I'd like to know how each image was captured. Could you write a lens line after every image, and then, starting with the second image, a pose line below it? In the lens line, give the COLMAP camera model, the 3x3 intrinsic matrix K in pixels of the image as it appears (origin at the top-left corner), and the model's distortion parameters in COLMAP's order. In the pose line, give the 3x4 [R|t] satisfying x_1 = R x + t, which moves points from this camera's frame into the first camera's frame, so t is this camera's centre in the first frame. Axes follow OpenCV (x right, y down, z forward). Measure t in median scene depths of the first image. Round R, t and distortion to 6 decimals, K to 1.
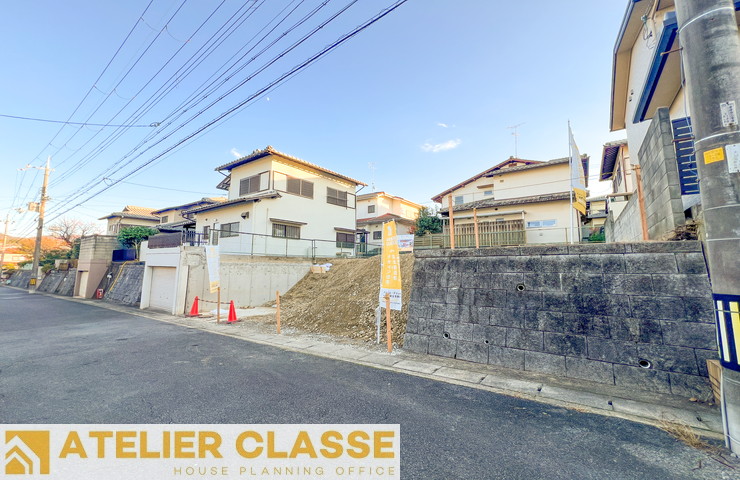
lens RADIAL K [[299.9, 0, 371.7], [0, 299.9, 228.1], [0, 0, 1]] dist [-0.000378, 0.000041]
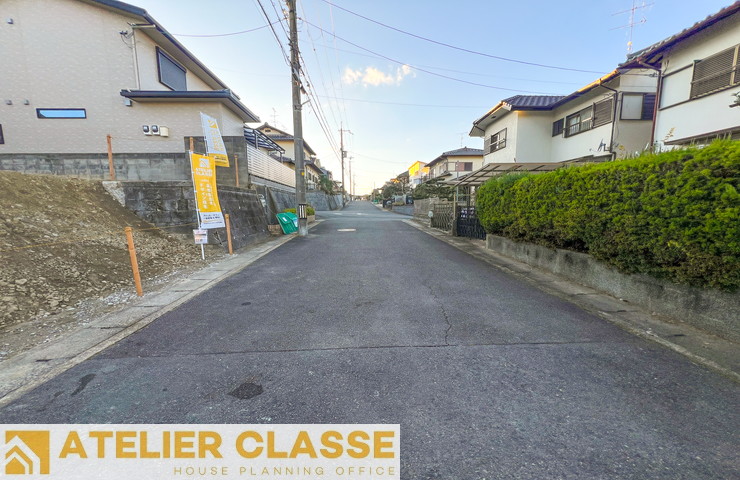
lens RADIAL K [[293.3, 0, 367.3], [0, 293.3, 248.8], [0, 0, 1]] dist [-0.000179, 0.000104]
pose [[-0.616479, -0.108737, 0.779827, -0.557127], [-0.094728, 0.993467, 0.063641, 0.093689], [-0.781653, -0.034638, -0.622751, 0.539669]]
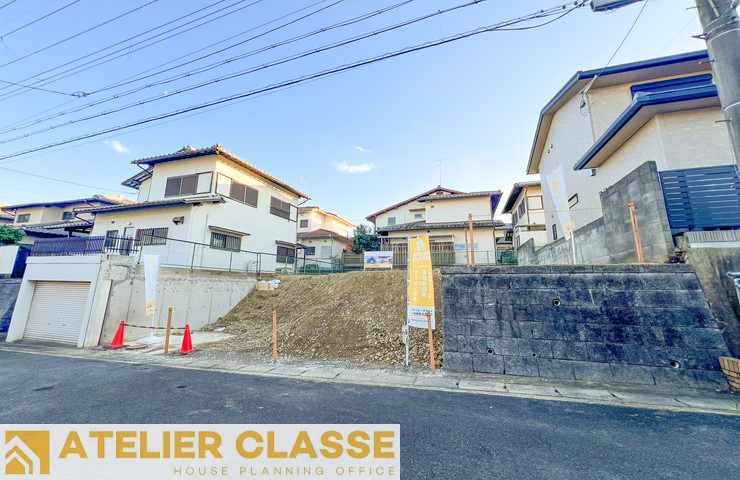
lens RADIAL K [[295.8, 0, 372.8], [0, 295.8, 223.0], [0, 0, 1]] dist [-0.000835, 0.000119]
pose [[0.949105, 0.069562, 0.307182, -0.176627], [-0.045824, 0.995426, -0.083832, 0.009959], [-0.311609, 0.065489, 0.947951, 0.054409]]
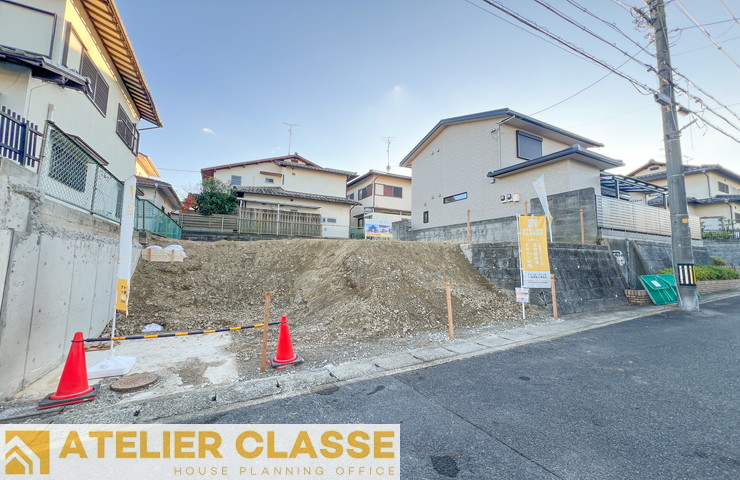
lens RADIAL K [[295.1, 0, 369.8], [0, 295.1, 232.9], [0, 0, 1]] dist [-0.001732, -0.000034]
pose [[0.436212, 0.085341, 0.895788, -0.568720], [-0.126063, 0.991471, -0.033069, 0.075471], [-0.890970, -0.098500, 0.443249, 0.470695]]
